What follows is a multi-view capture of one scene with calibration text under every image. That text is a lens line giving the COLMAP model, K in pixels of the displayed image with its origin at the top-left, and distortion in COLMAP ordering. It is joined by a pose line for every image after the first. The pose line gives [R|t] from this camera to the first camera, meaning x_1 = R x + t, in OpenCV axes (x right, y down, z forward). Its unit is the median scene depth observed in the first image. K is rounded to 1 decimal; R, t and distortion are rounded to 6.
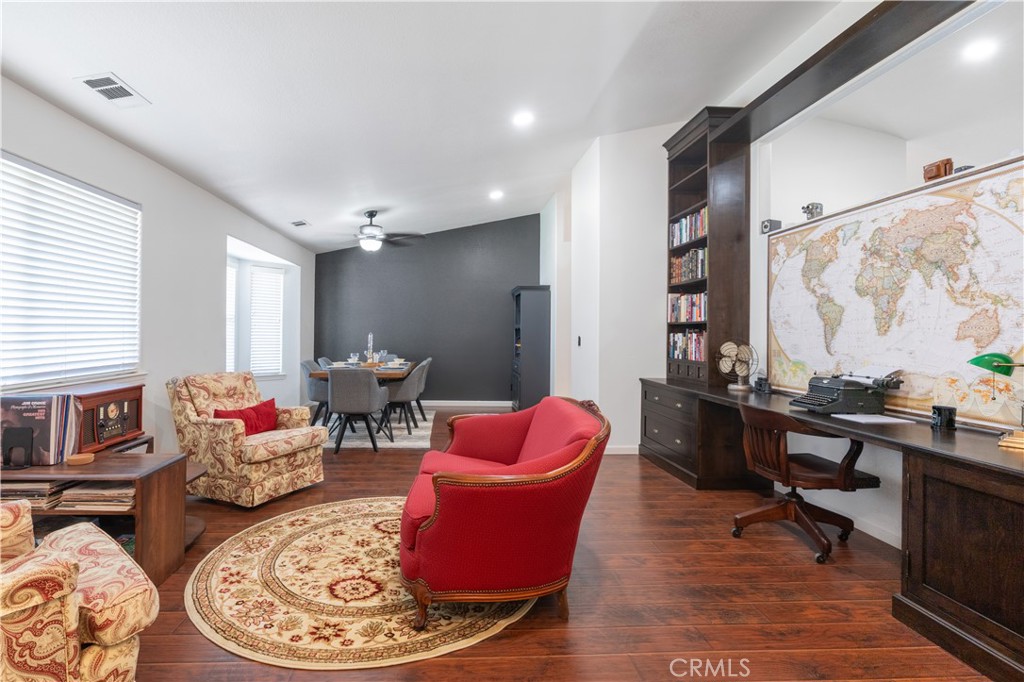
lens RADIAL K [[464.2, 0, 512.0], [0, 464.2, 341.0], [0, 0, 1]] dist [-0.000139, 0.000003]
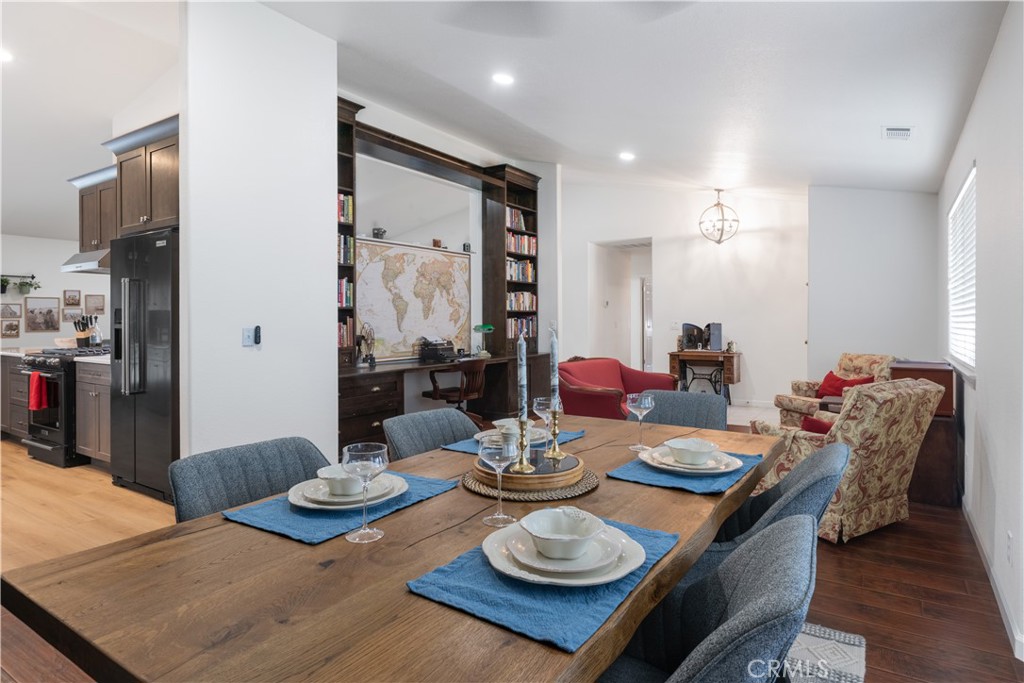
lens RADIAL K [[575.6, 0, 512.0], [0, 575.6, 341.5], [0, 0, 1]] dist [-0.000193, -0.000028]
pose [[-0.754083, -0.034362, 0.655879, -0.927011], [0.007453, 0.998118, 0.060861, -0.055963], [-0.656737, 0.050783, -0.752408, 2.298833]]
